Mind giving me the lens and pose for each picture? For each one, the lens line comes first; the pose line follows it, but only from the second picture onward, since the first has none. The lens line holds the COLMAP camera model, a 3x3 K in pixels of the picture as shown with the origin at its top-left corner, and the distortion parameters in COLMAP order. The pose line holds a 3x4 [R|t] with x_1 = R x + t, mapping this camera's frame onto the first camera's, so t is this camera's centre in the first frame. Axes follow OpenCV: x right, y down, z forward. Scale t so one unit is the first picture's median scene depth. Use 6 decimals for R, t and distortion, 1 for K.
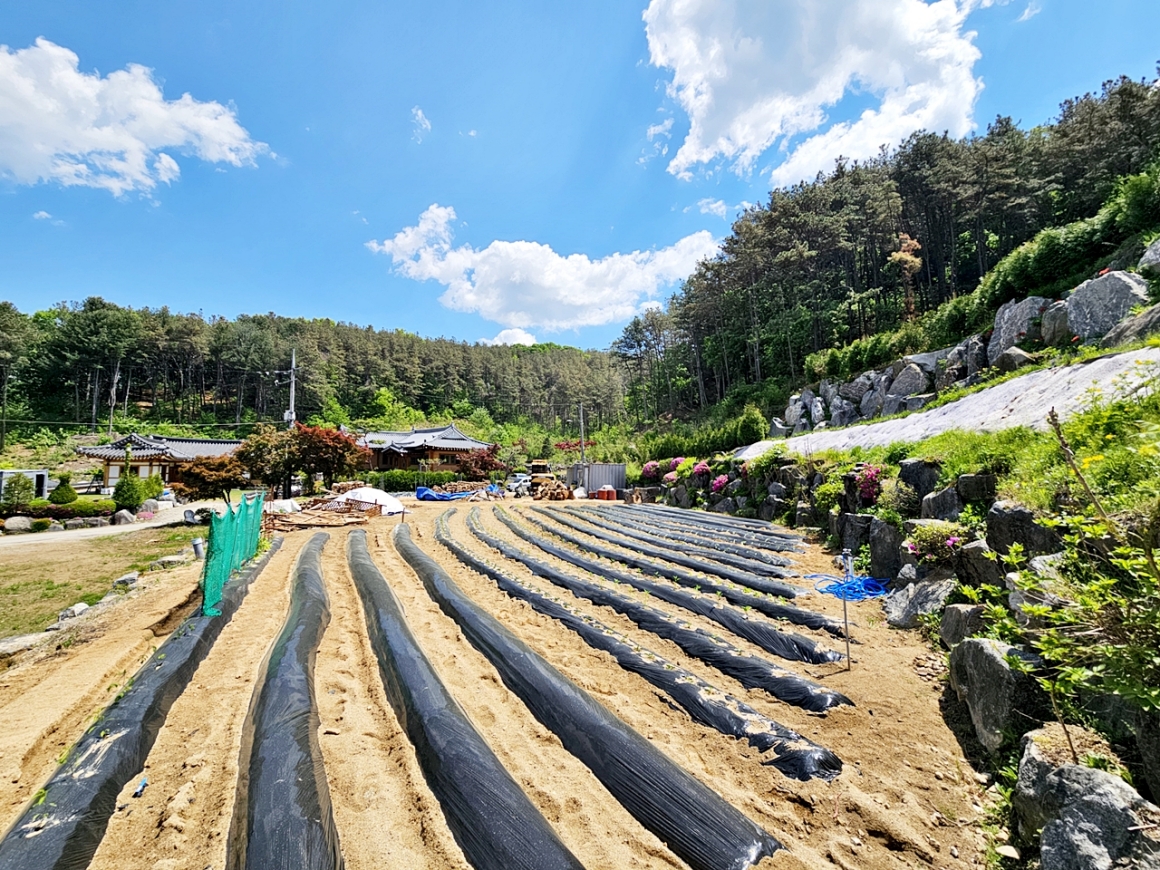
lens RADIAL K [[476.4, 0, 579.9], [0, 476.4, 433.6], [0, 0, 1]] dist [-0.000718, 0.001679]
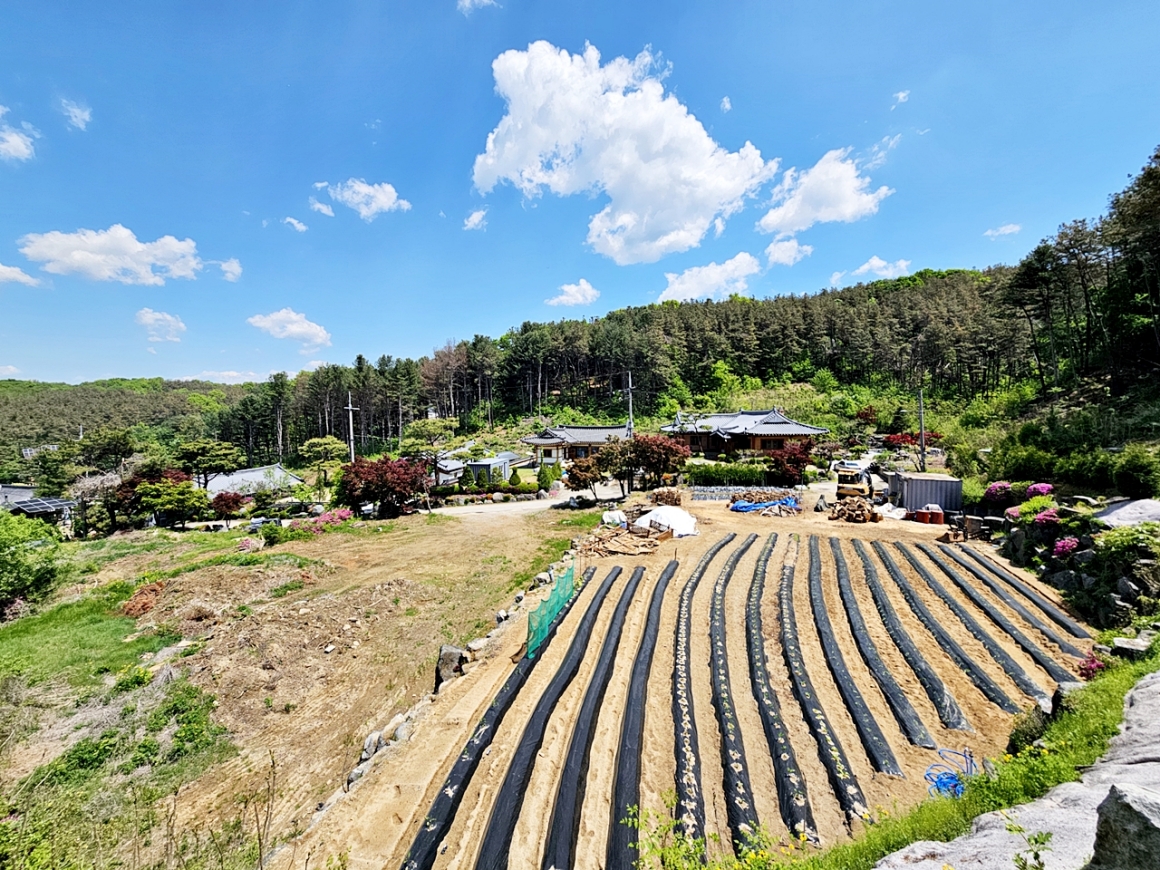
lens RADIAL K [[476.4, 0, 579.8], [0, 476.4, 427.4], [0, 0, 1]] dist [-0.000718, 0.001679]
pose [[0.758931, 0.002256, -0.651167, 0.154955], [0.059433, 0.995580, 0.072718, -0.155380], [0.648453, -0.093889, 0.755443, -0.077195]]
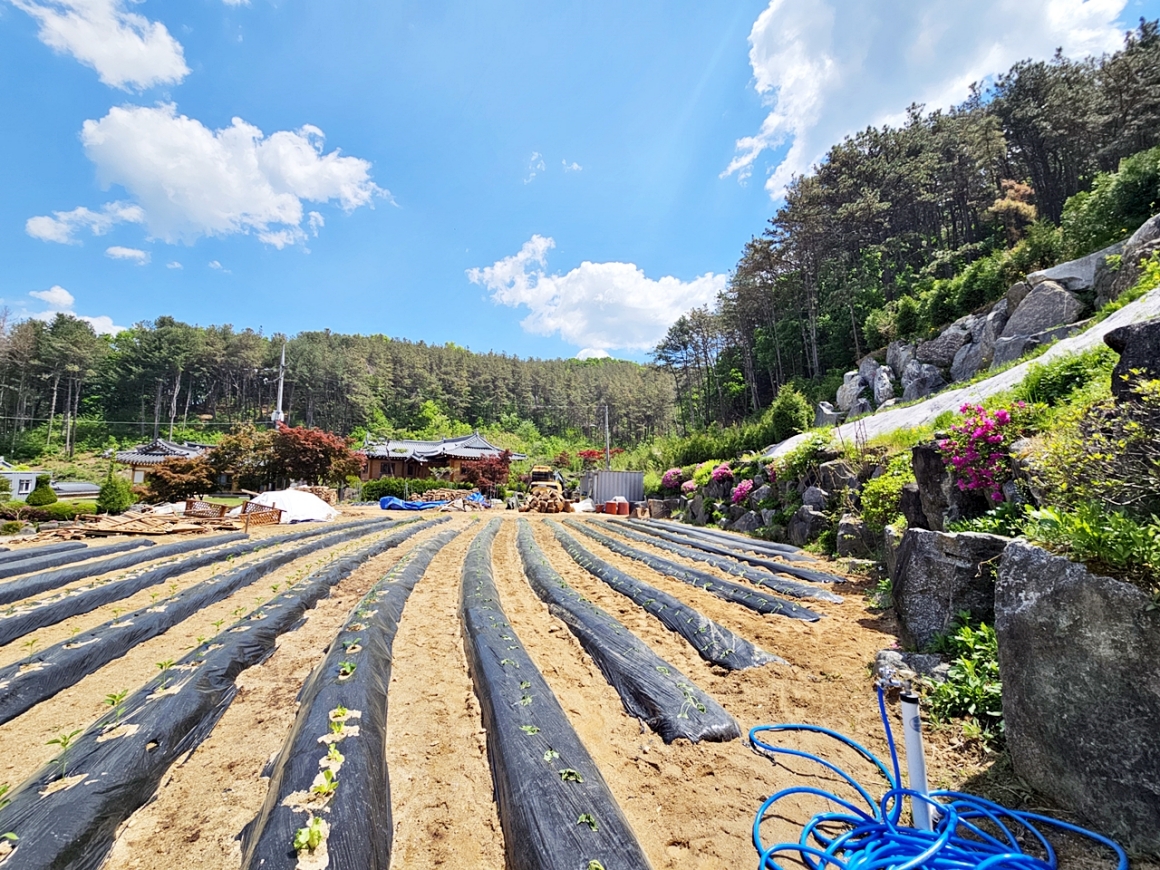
lens RADIAL K [[476.4, 0, 577.2], [0, 476.4, 431.2], [0, 0, 1]] dist [-0.000718, 0.001679]
pose [[0.990621, -0.003108, -0.136601, 0.113176], [-0.002705, 0.999099, -0.042352, 0.034729], [0.136610, 0.042325, 0.989720, 0.191316]]
